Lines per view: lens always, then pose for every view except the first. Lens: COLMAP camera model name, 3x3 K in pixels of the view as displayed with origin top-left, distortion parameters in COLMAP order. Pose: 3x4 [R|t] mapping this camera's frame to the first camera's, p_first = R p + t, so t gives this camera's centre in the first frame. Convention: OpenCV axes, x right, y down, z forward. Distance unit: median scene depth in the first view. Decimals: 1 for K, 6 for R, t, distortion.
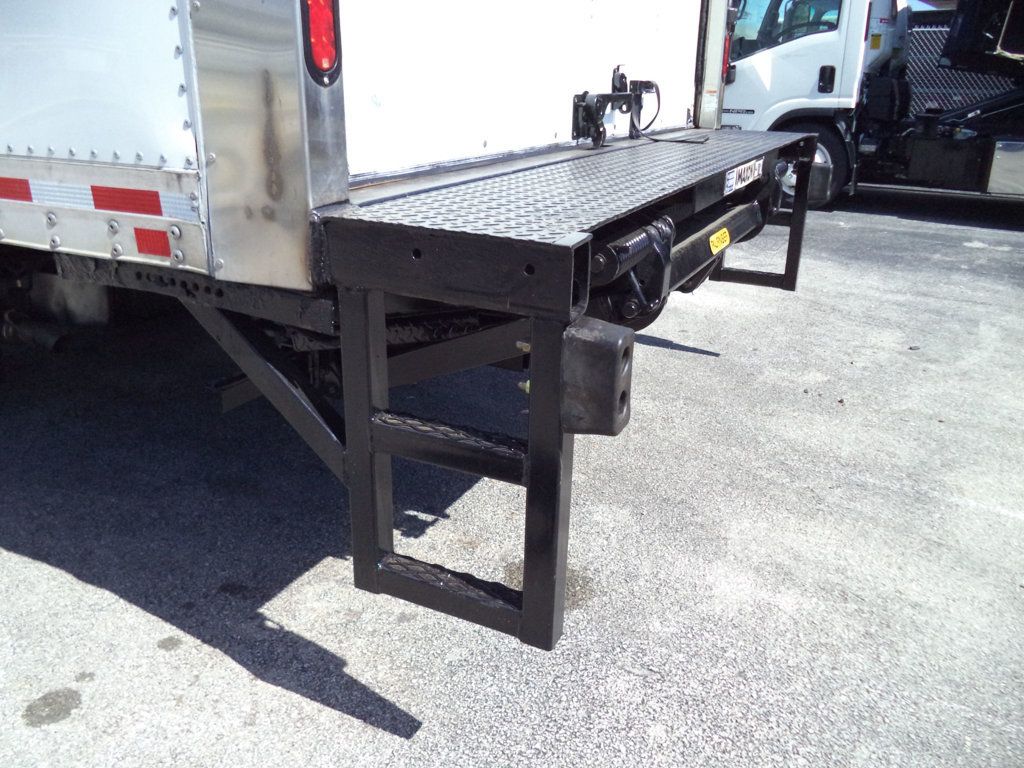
lens RADIAL K [[828.8, 0, 515.7], [0, 828.8, 370.5], [0, 0, 1]] dist [-0.012827, -0.021425]
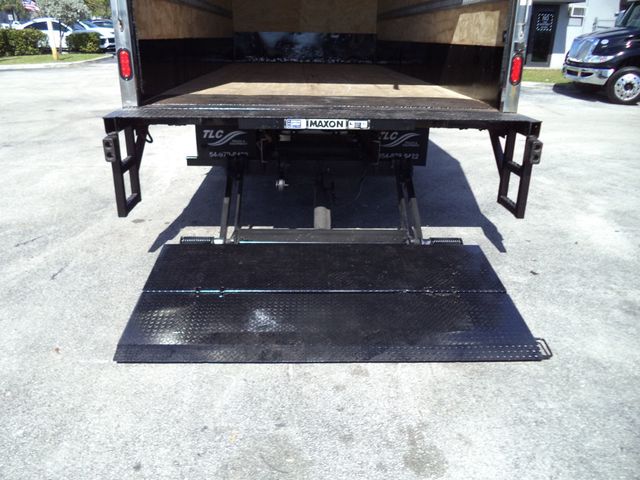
lens RADIAL K [[518.0, 0, 319.8], [0, 518.0, 246.4], [0, 0, 1]] dist [-0.012827, -0.021425]
pose [[0.472482, 0.319824, -0.821263, 1.199835], [-0.309405, 0.932717, 0.185224, -0.141073], [0.825245, 0.166588, 0.539647, 0.207273]]
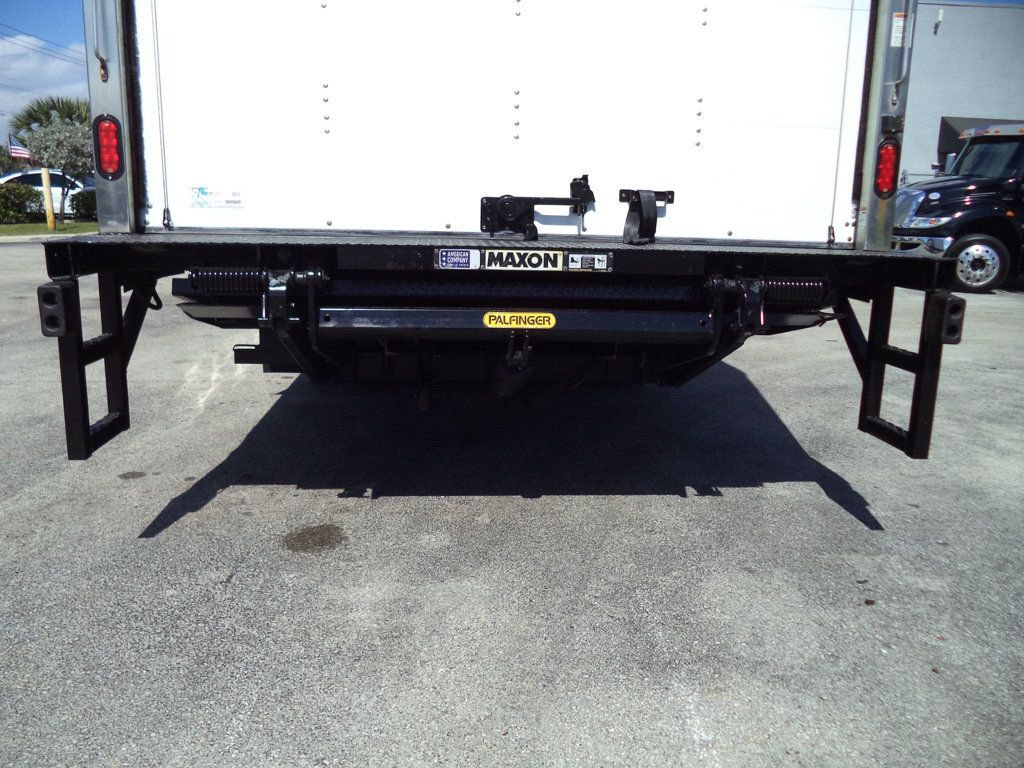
lens RADIAL K [[828.8, 0, 515.0], [0, 828.8, 386.0], [0, 0, 1]] dist [-0.012827, -0.021425]
pose [[0.512133, 0.166677, -0.842578, 0.950009], [-0.304796, 0.952412, 0.003144, -0.061425], [0.803006, 0.255204, 0.538565, 0.340765]]
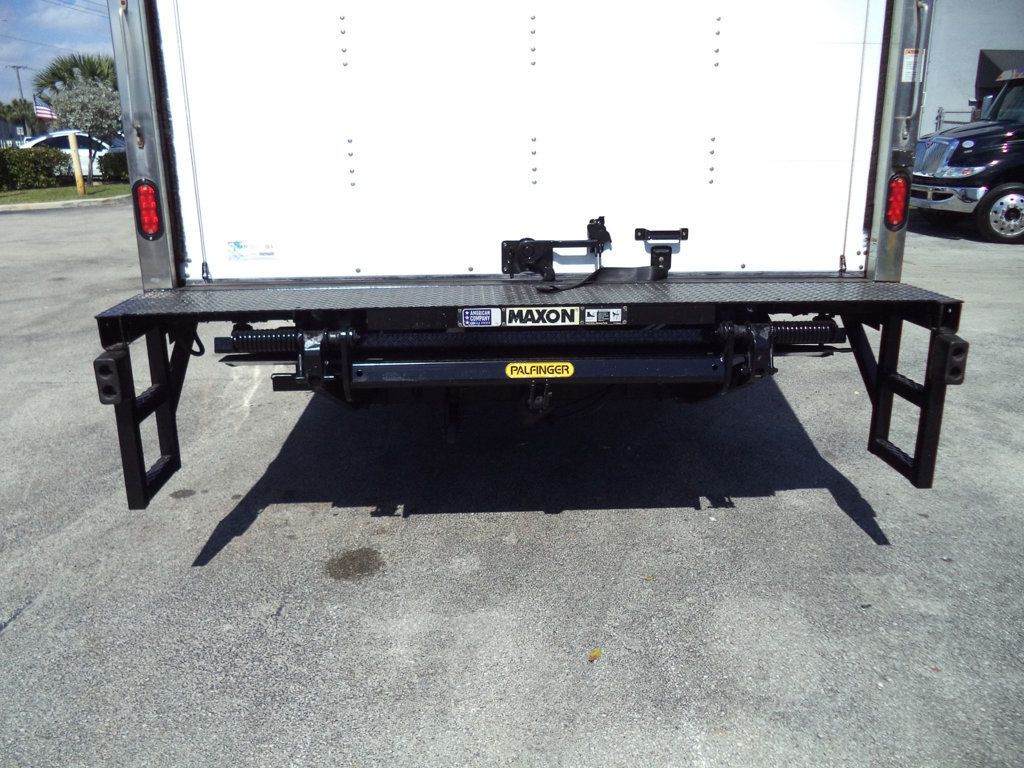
lens RADIAL K [[828.8, 0, 514.6], [0, 828.8, 385.8], [0, 0, 1]] dist [-0.012827, -0.021425]
pose [[0.485169, 0.218150, -0.846771, 0.979207], [-0.284544, 0.955062, 0.083015, -0.178923], [0.826829, 0.200667, 0.525440, 0.291123]]
